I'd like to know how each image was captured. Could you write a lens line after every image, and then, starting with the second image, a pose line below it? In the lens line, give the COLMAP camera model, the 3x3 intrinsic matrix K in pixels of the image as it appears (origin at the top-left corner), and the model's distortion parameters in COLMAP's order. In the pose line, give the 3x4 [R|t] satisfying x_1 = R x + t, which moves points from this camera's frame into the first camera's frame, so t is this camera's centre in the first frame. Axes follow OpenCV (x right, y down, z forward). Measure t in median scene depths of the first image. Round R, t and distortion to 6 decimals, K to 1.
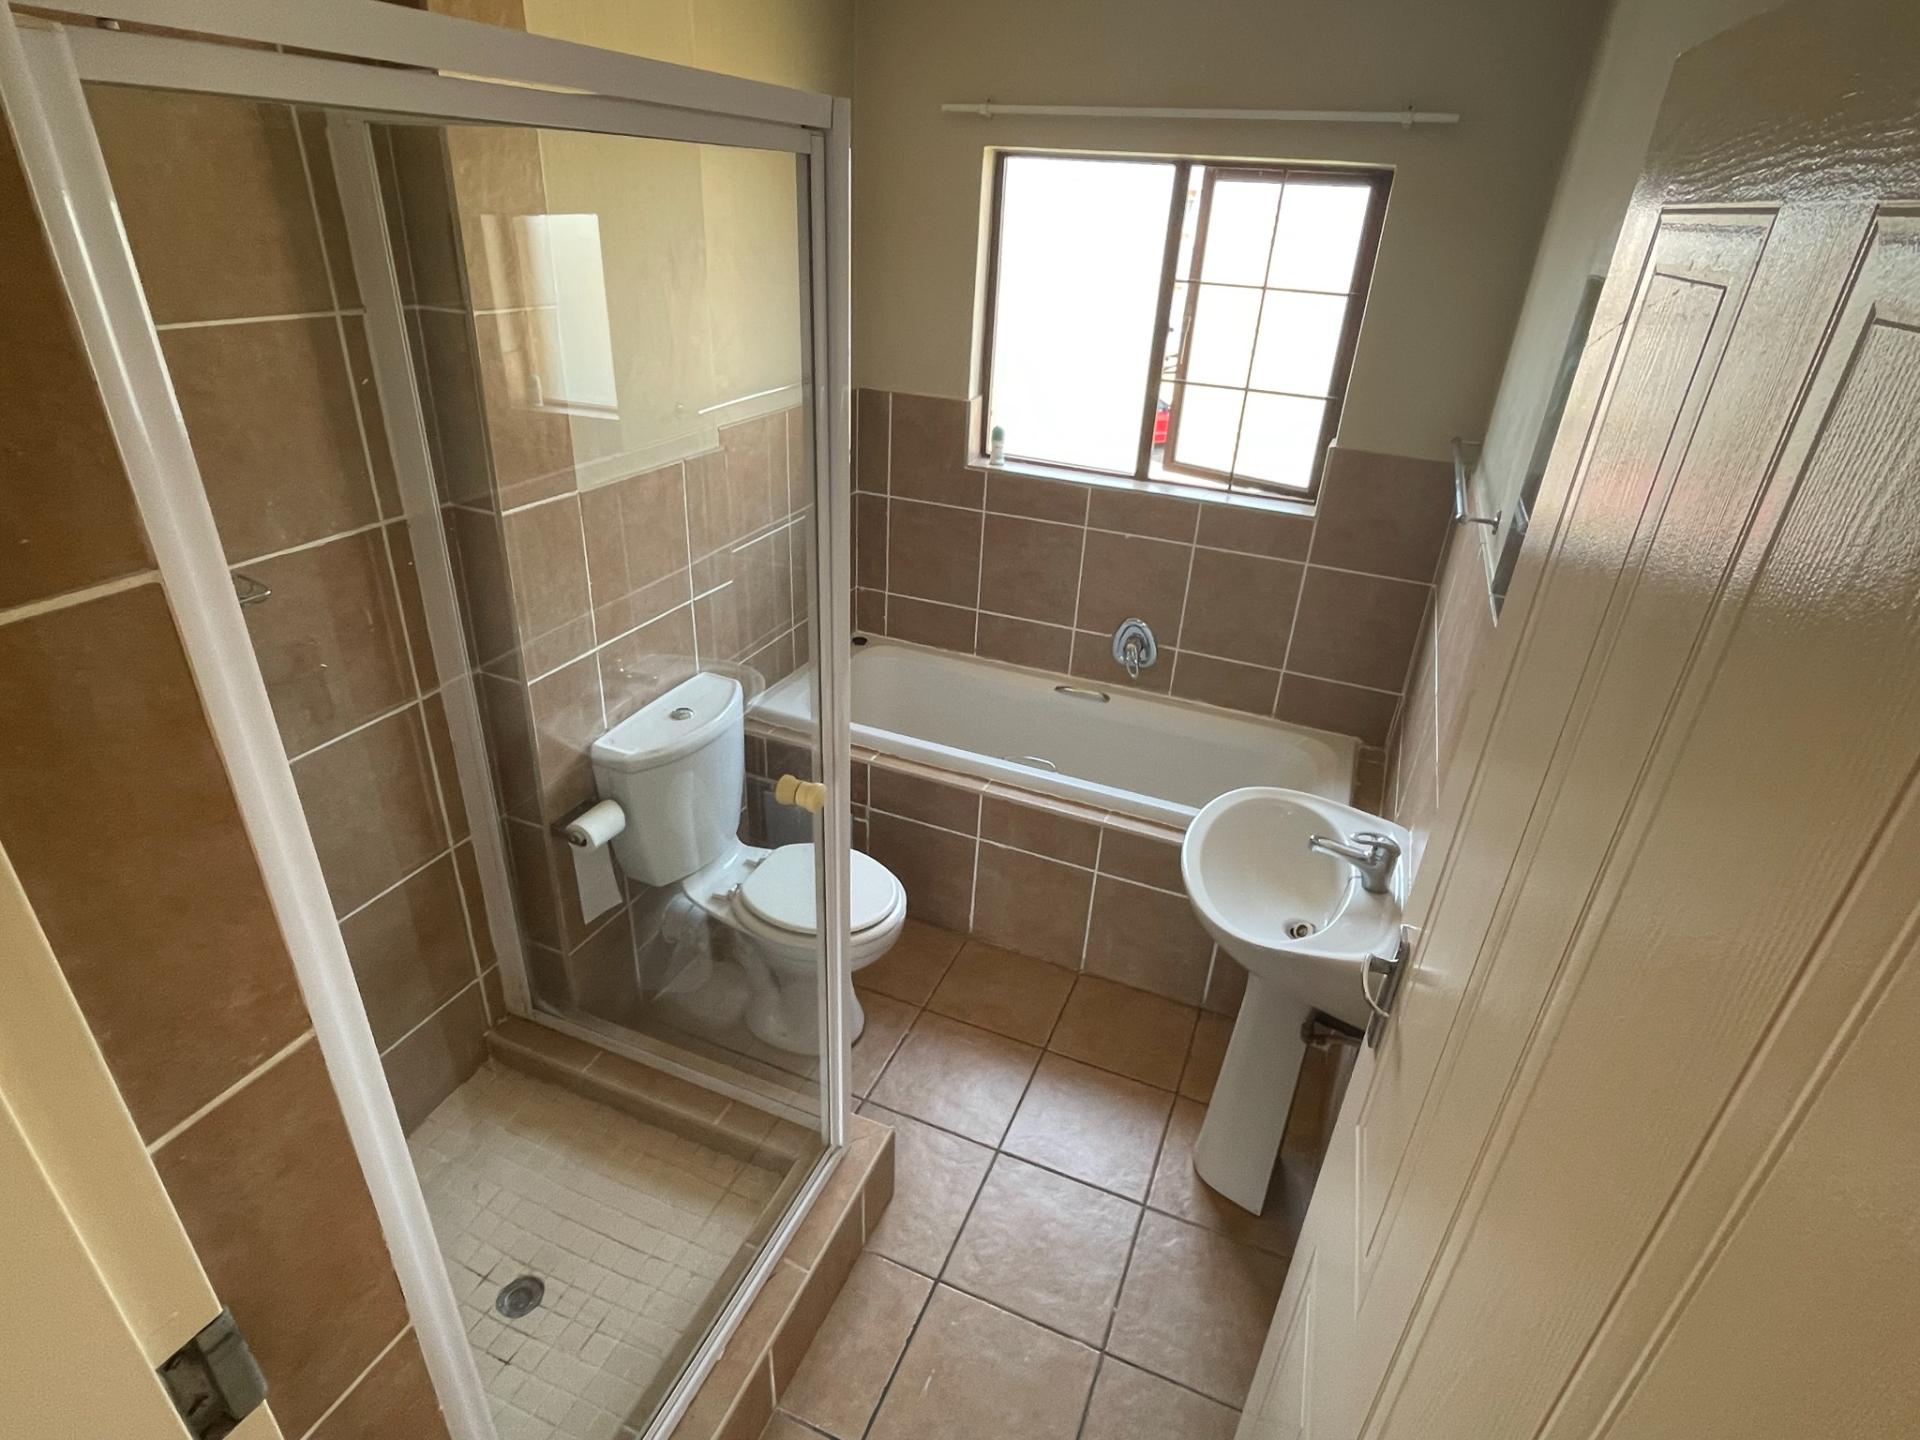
lens RADIAL K [[1003.2, 0, 955.6], [0, 1003.2, 728.2], [0, 0, 1]] dist [0.000285, -0.000300]
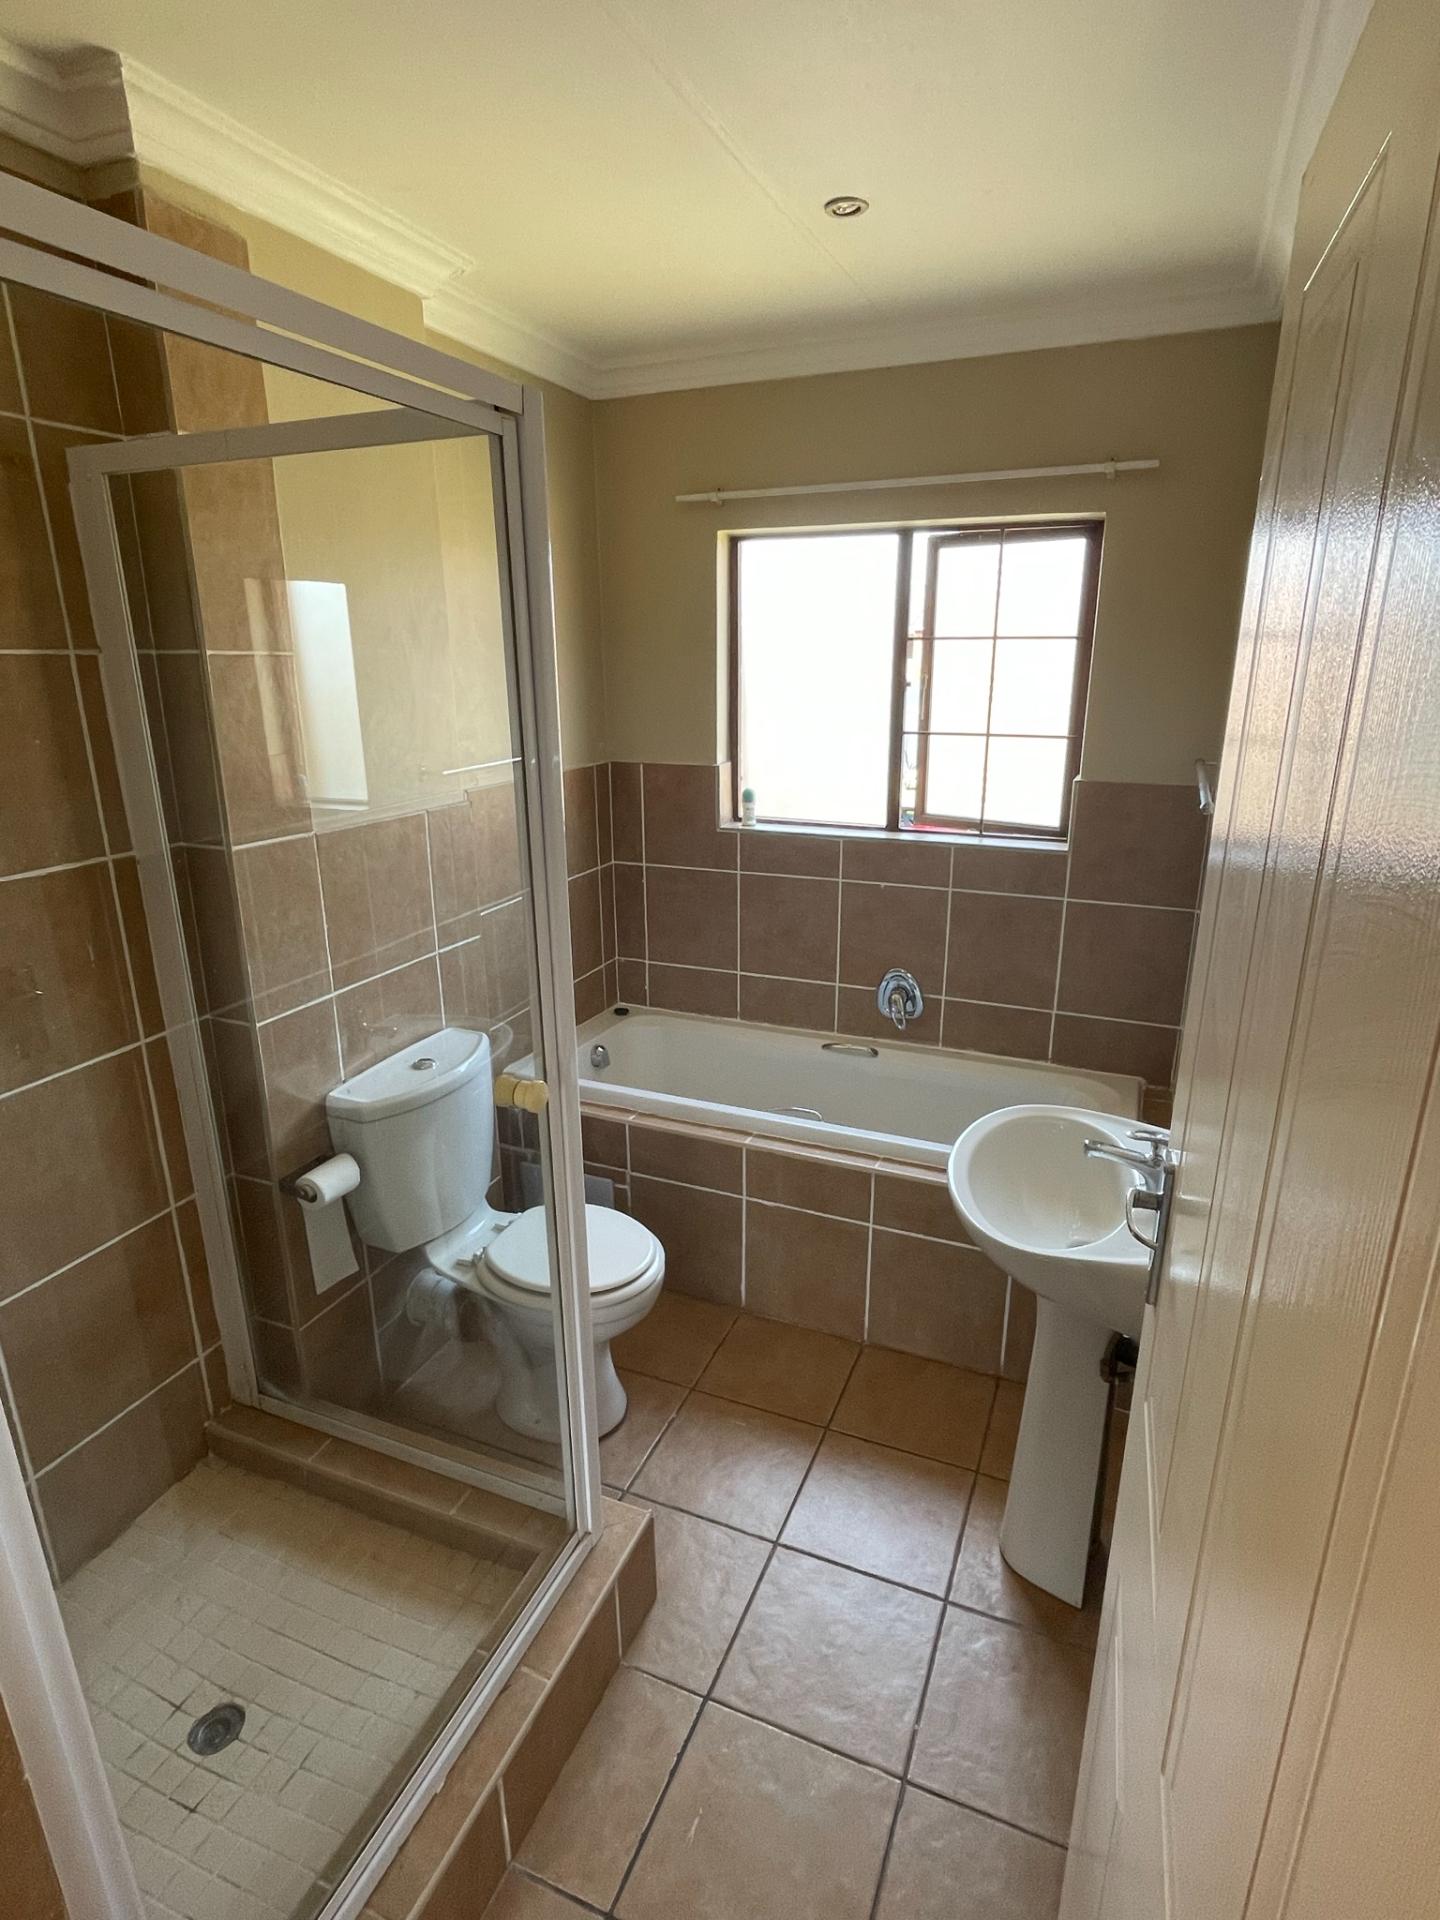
lens RADIAL K [[1003.2, 0, 723.2], [0, 1003.2, 975.4], [0, 0, 1]] dist [0.000285, -0.000300]
pose [[0.998555, -0.049562, -0.020788, 0.041045], [0.045042, 0.982743, -0.179407, 0.092425], [0.029321, 0.178211, 0.983555, 0.047647]]
